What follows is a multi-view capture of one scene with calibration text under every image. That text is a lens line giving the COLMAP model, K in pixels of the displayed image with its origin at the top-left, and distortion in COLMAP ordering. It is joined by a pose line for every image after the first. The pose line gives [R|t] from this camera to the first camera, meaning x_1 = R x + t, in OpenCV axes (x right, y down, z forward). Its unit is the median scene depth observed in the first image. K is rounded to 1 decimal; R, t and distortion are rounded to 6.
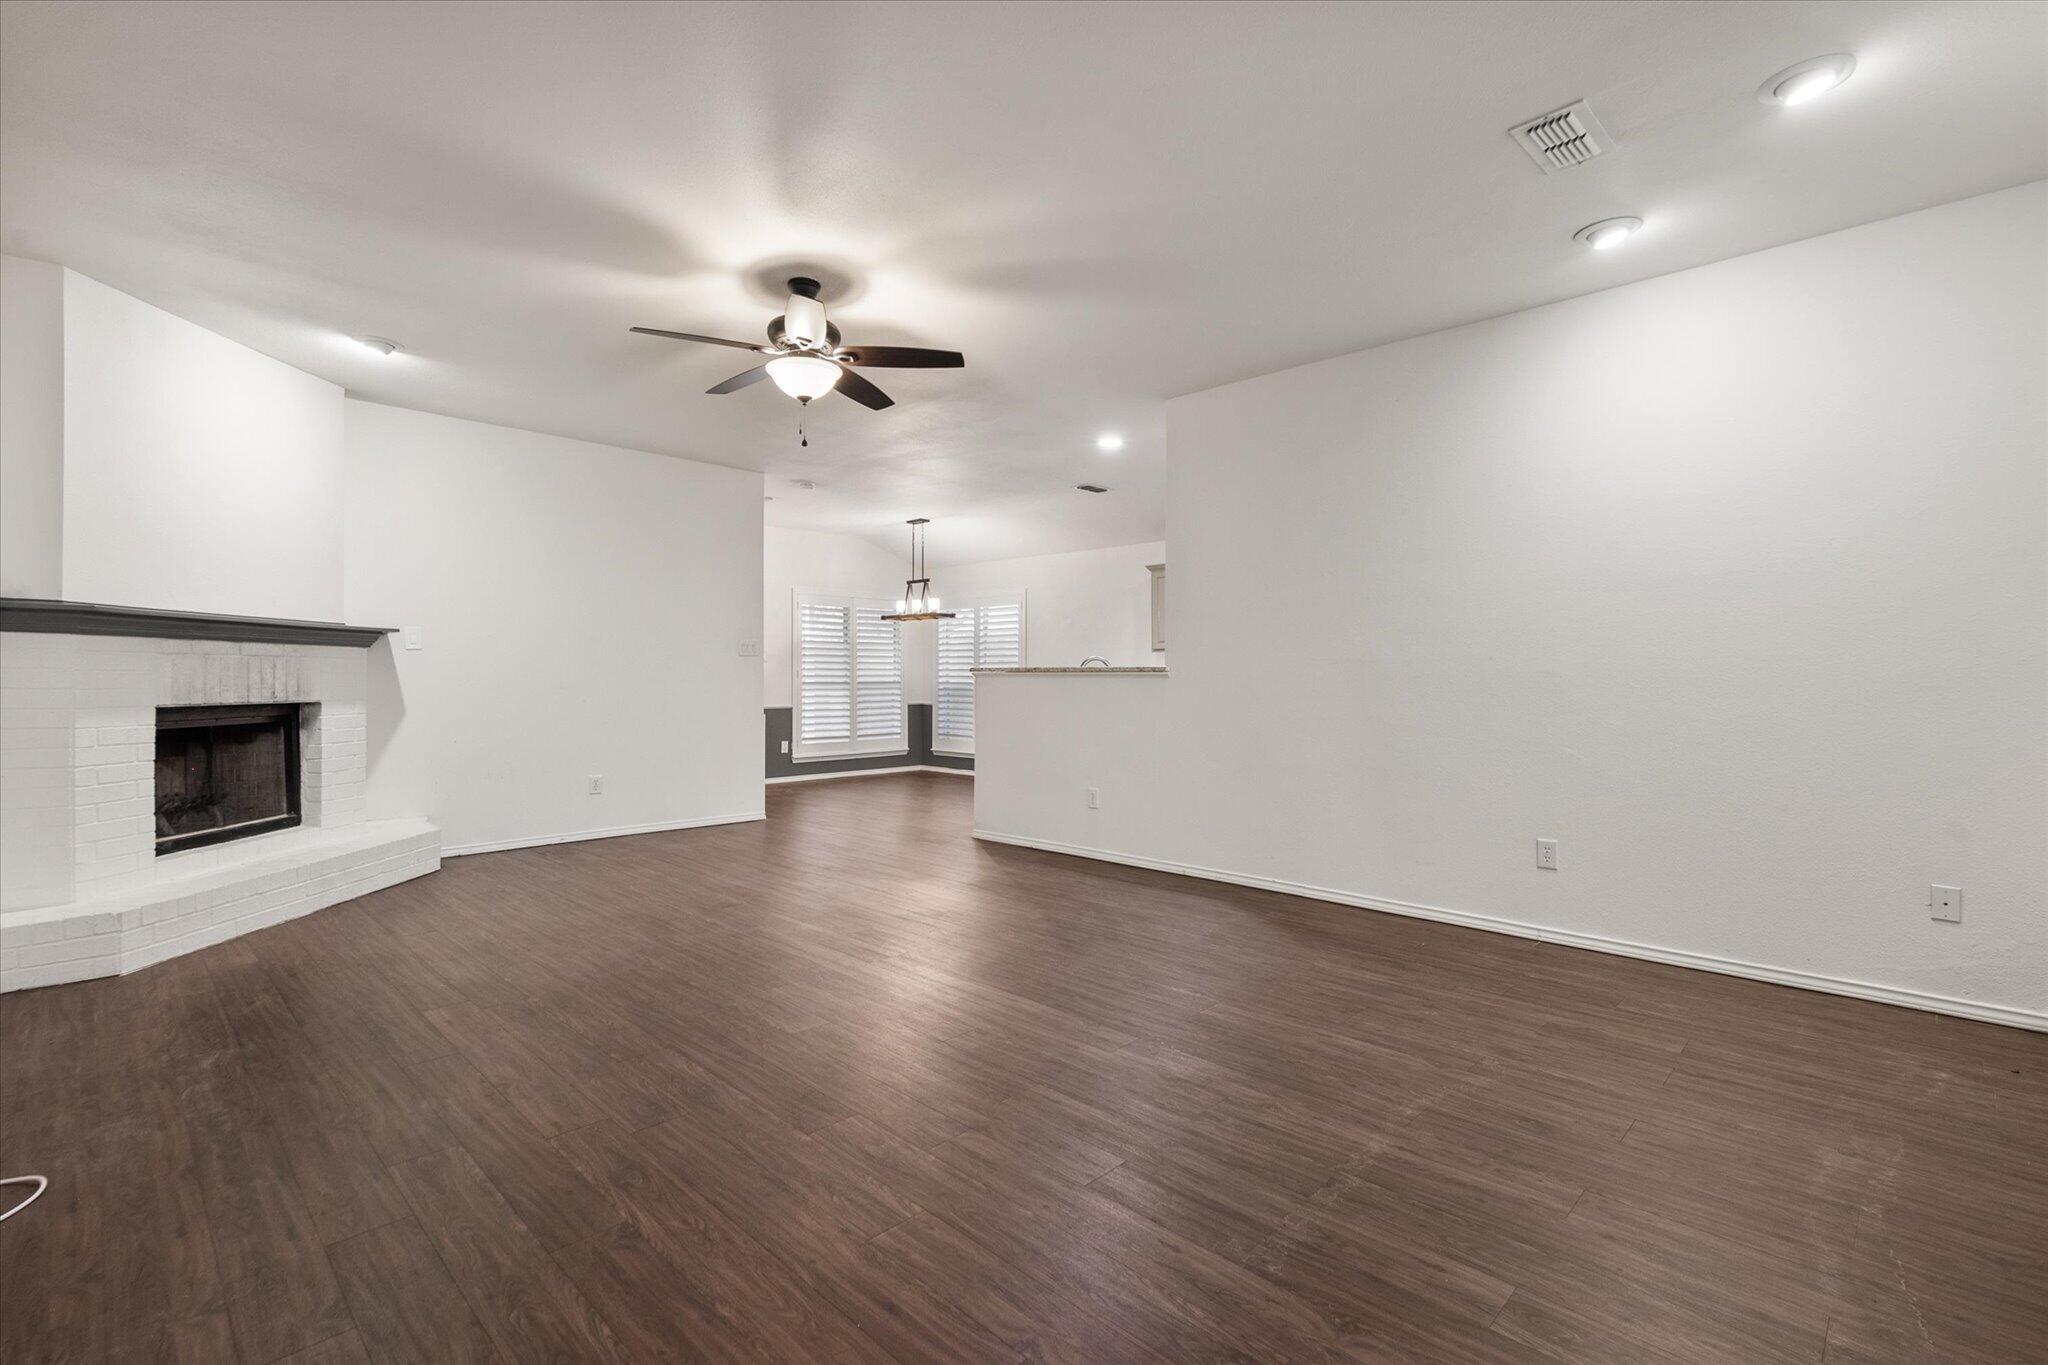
lens RADIAL K [[924.5, 0, 1015.3], [0, 924.5, 676.3], [0, 0, 1]] dist [0.000839, 0.000393]
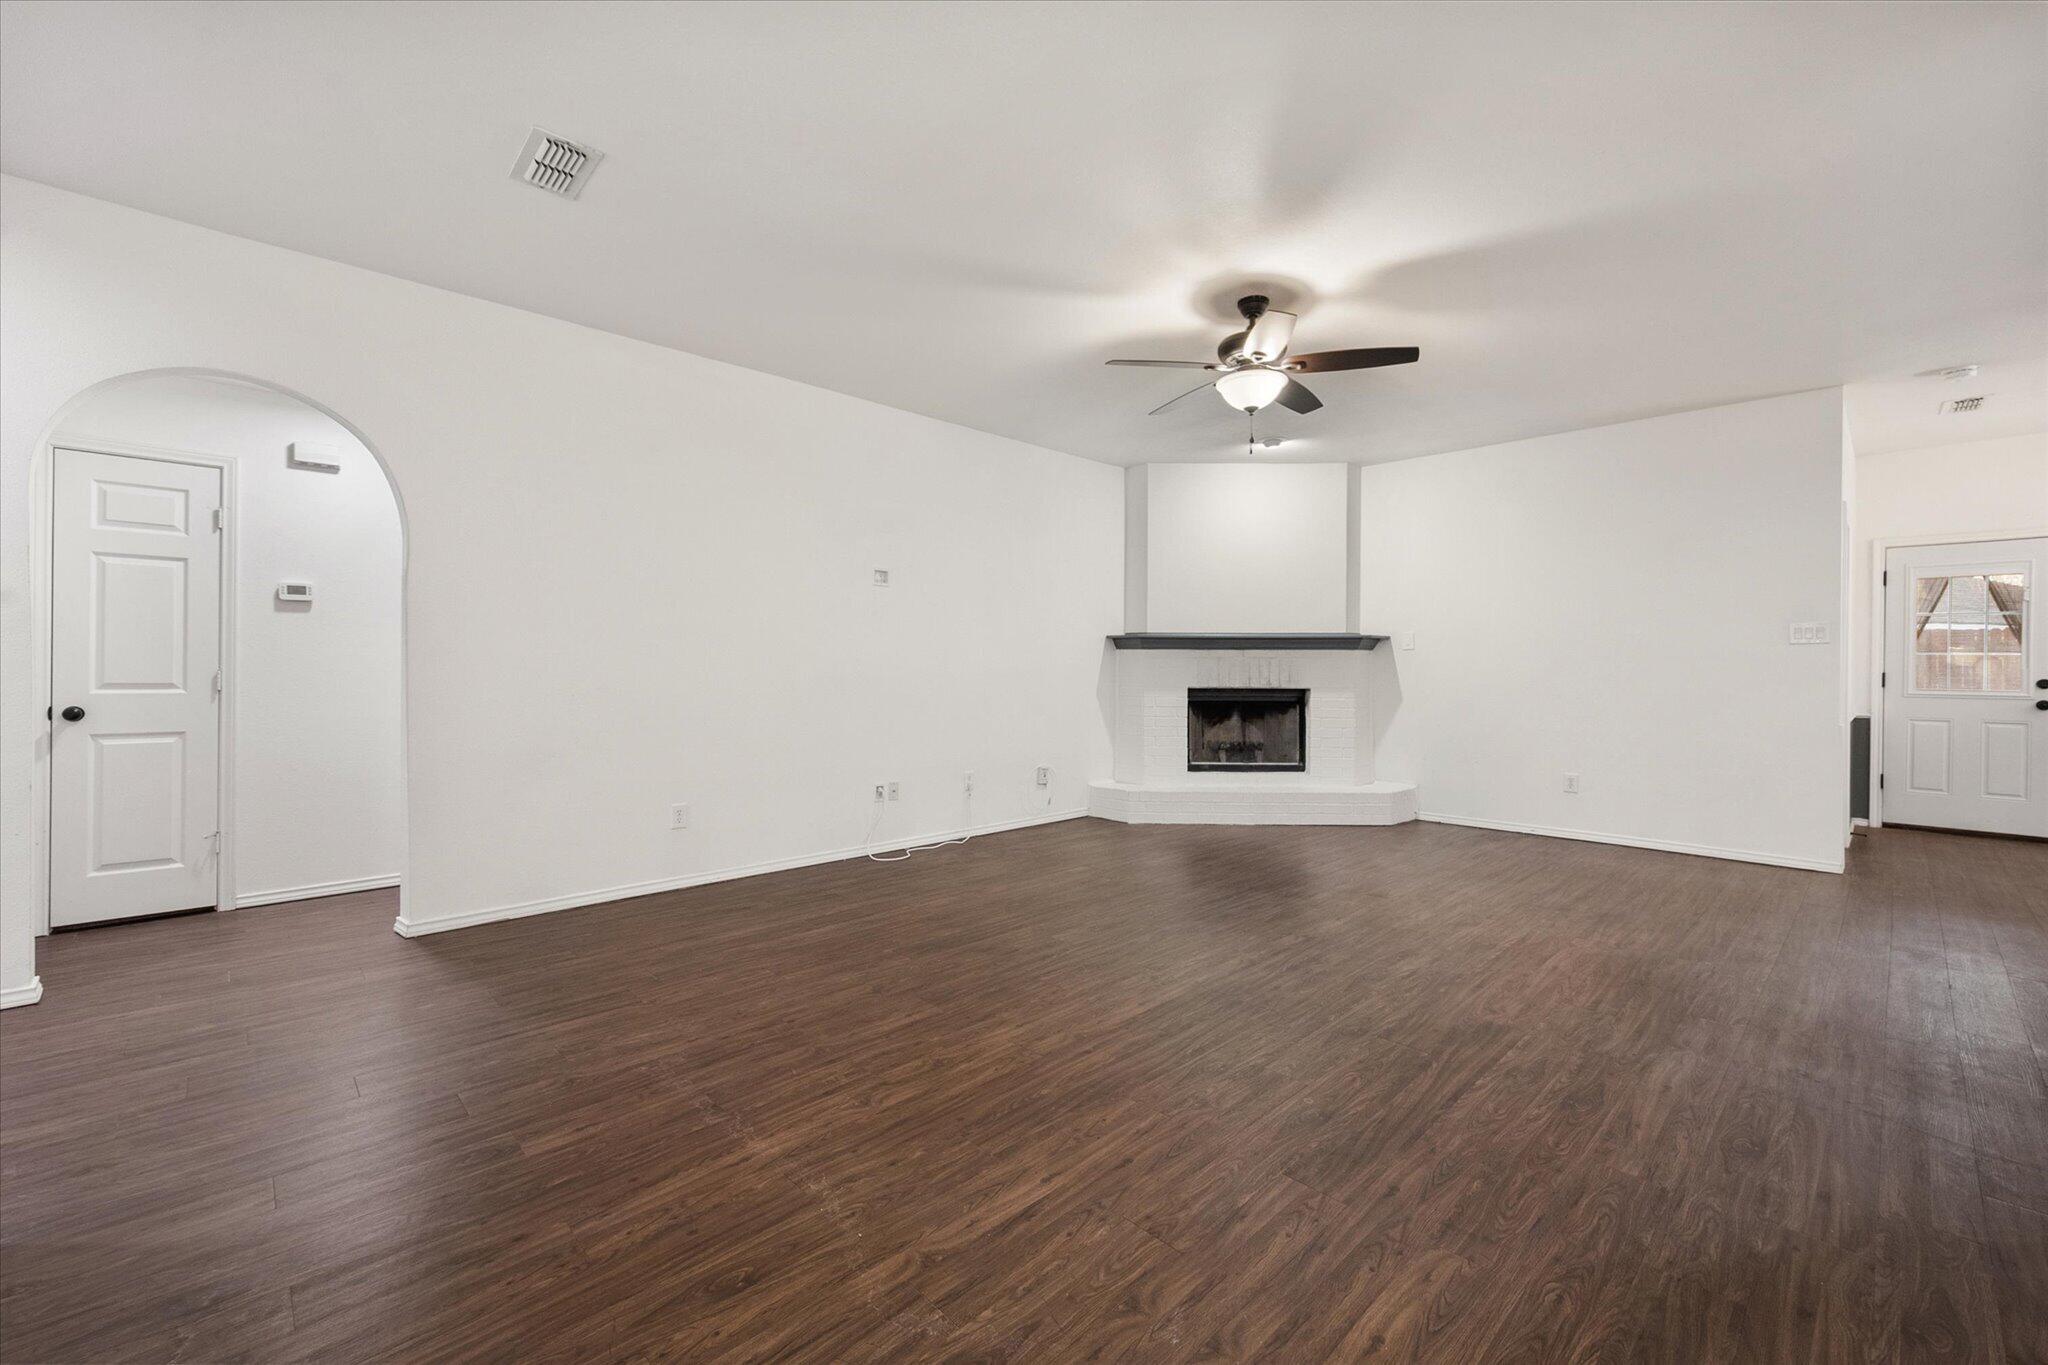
lens RADIAL K [[843.1, 0, 1030.1], [0, 843.1, 675.7], [0, 0, 1]] dist [0.004942, 0.000281]
pose [[-0.025510, 0.003771, -0.999667, 0.585447], [-0.002364, 0.999990, 0.003832, 0.003090], [0.999672, 0.002461, -0.025501, 0.601374]]
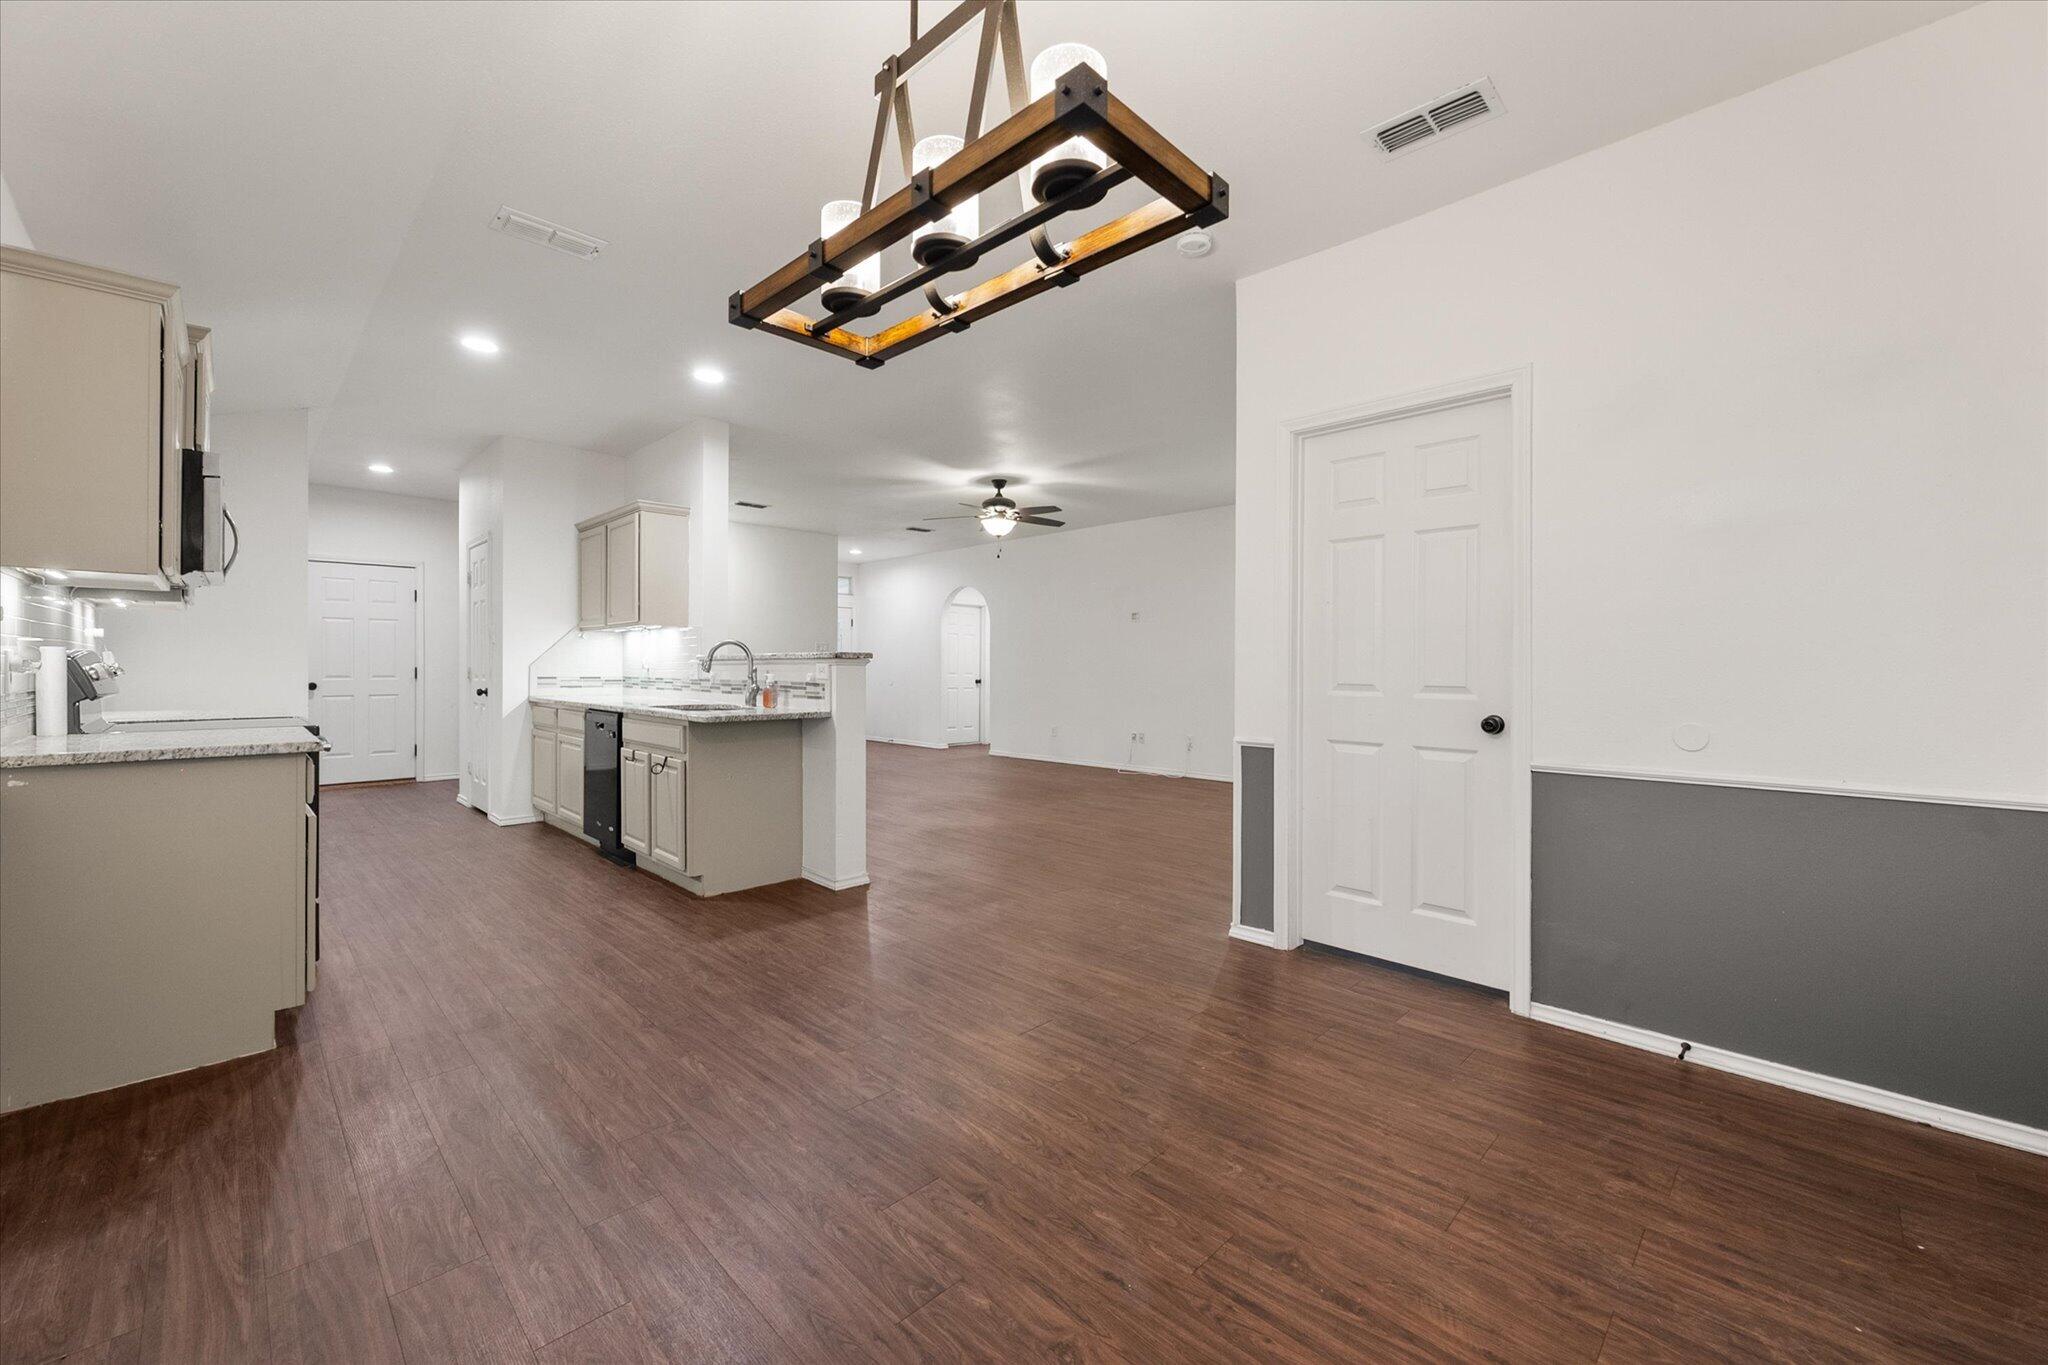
lens RADIAL K [[807.7, 0, 1020.9], [0, 807.7, 668.5], [0, 0, 1]] dist [-0.001728, 0.000187]
pose [[-0.999906, -0.003829, 0.013188, -0.231599], [-0.003860, 0.999990, -0.002356, 0.004835], [-0.013179, -0.002407, -0.999910, 2.192553]]
